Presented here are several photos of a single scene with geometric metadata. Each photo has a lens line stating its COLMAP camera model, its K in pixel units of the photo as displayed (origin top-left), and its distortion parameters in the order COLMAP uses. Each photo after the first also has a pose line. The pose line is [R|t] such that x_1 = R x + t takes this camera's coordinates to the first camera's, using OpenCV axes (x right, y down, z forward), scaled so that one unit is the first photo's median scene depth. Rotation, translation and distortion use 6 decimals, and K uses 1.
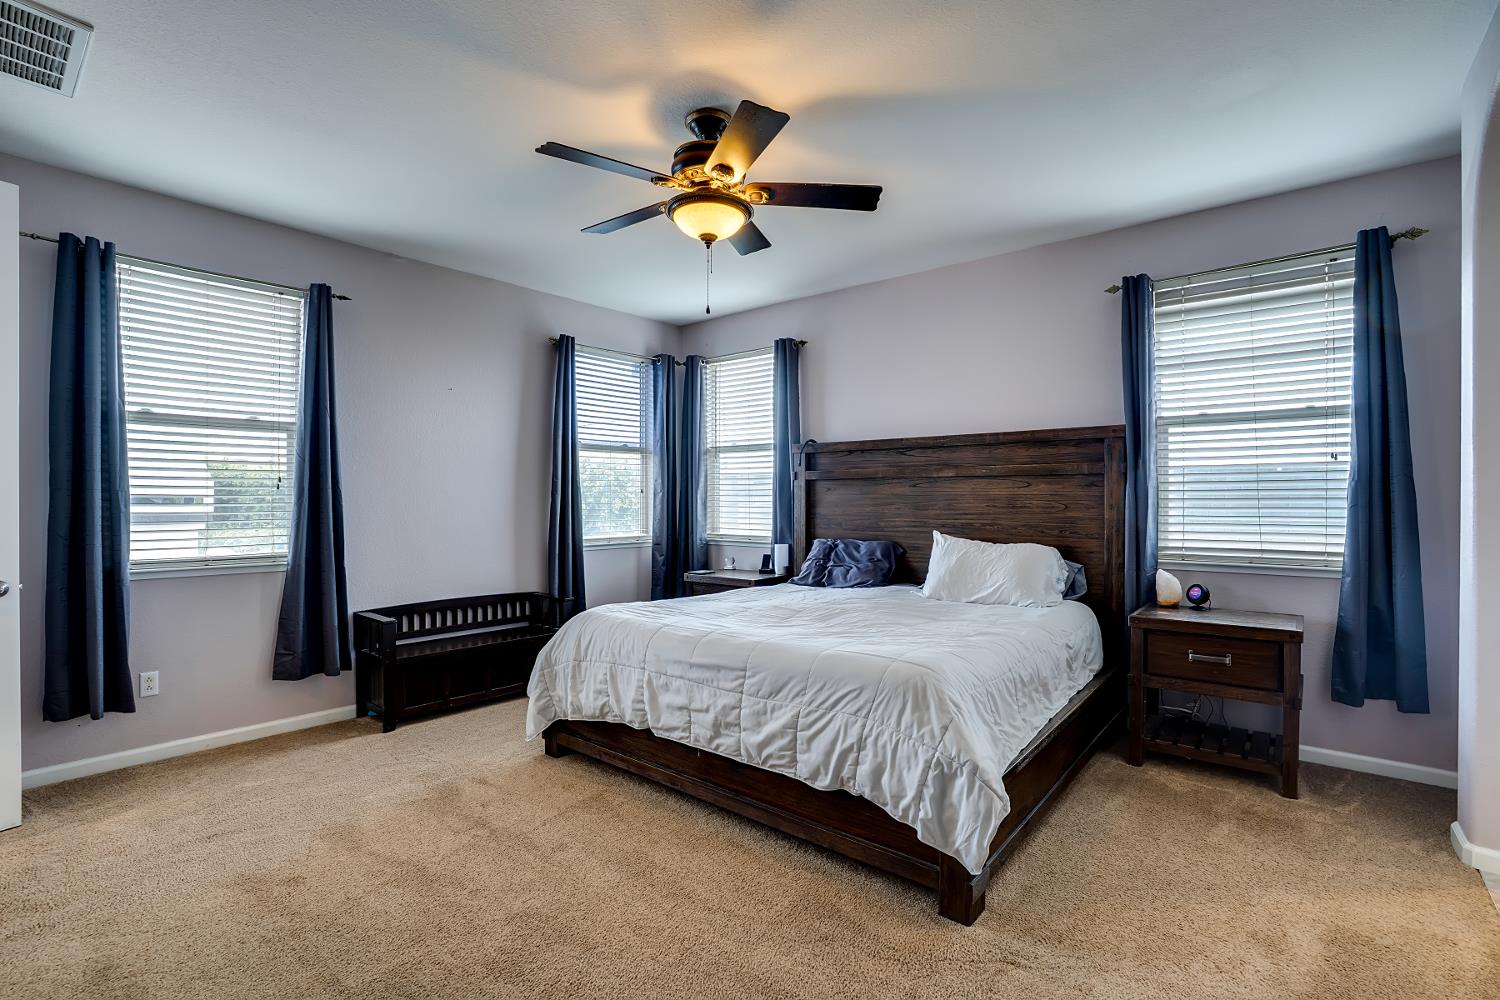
lens RADIAL K [[703.2, 0, 751.9], [0, 703.2, 470.7], [0, 0, 1]] dist [-0.054334, 0.000058]
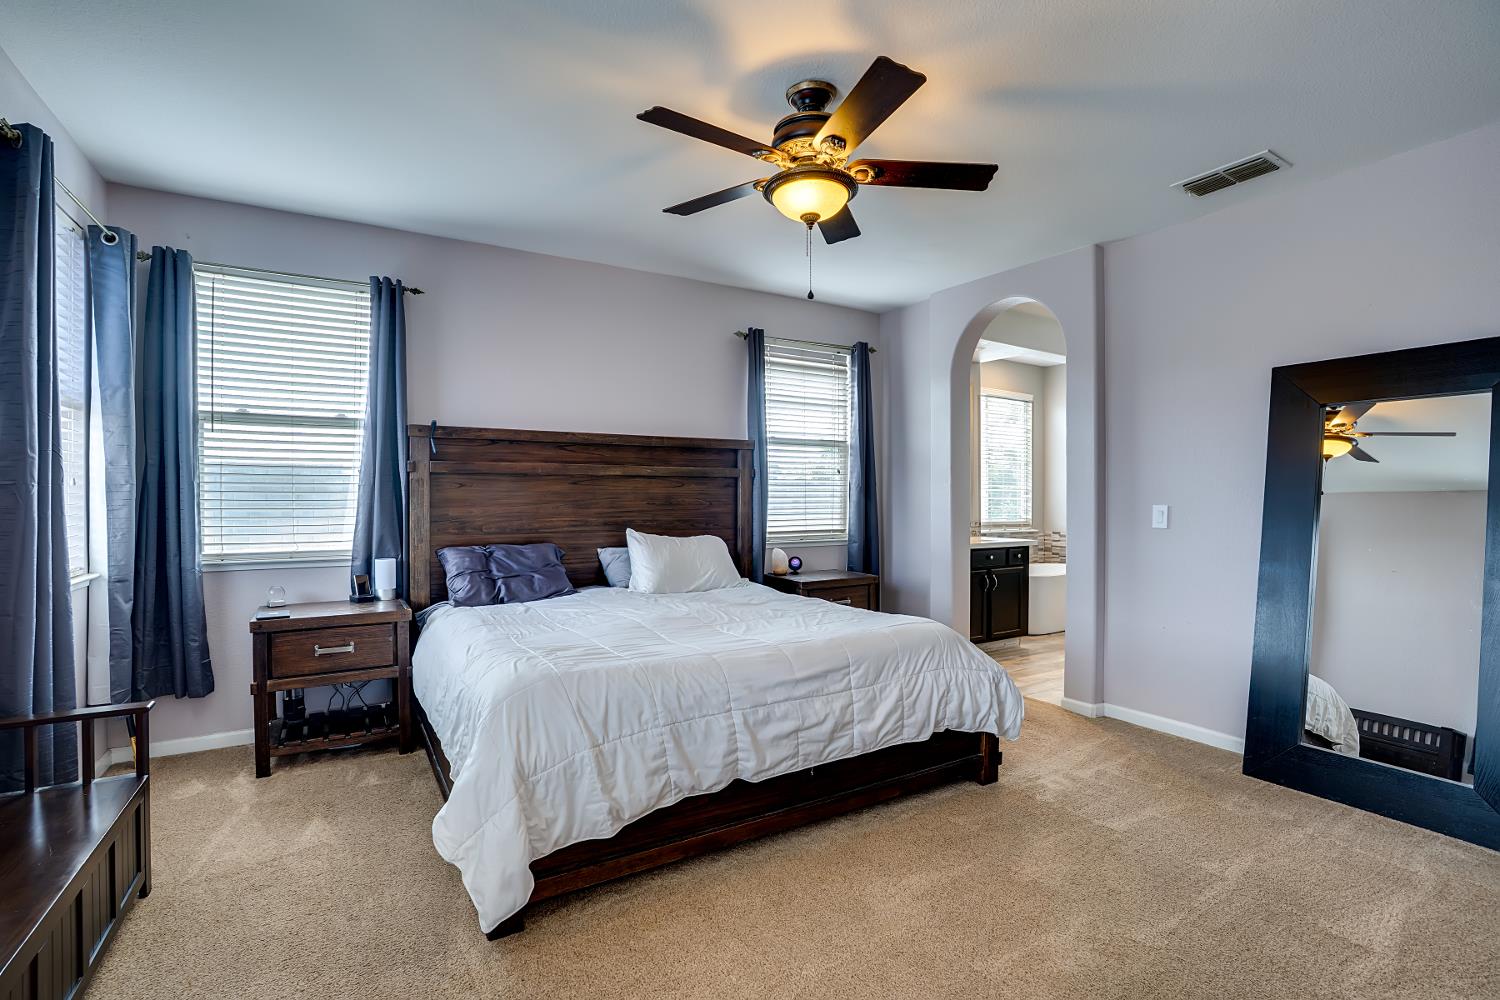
lens RADIAL K [[685.4, 0, 740.3], [0, 685.4, 496.0], [0, 0, 1]] dist [-0.054859, 0.019377]
pose [[0.330149, 0.001320, 0.943928, -0.817174], [-0.036104, 0.999285, 0.011230, 0.028768], [-0.943238, -0.037787, 0.329960, 0.688979]]
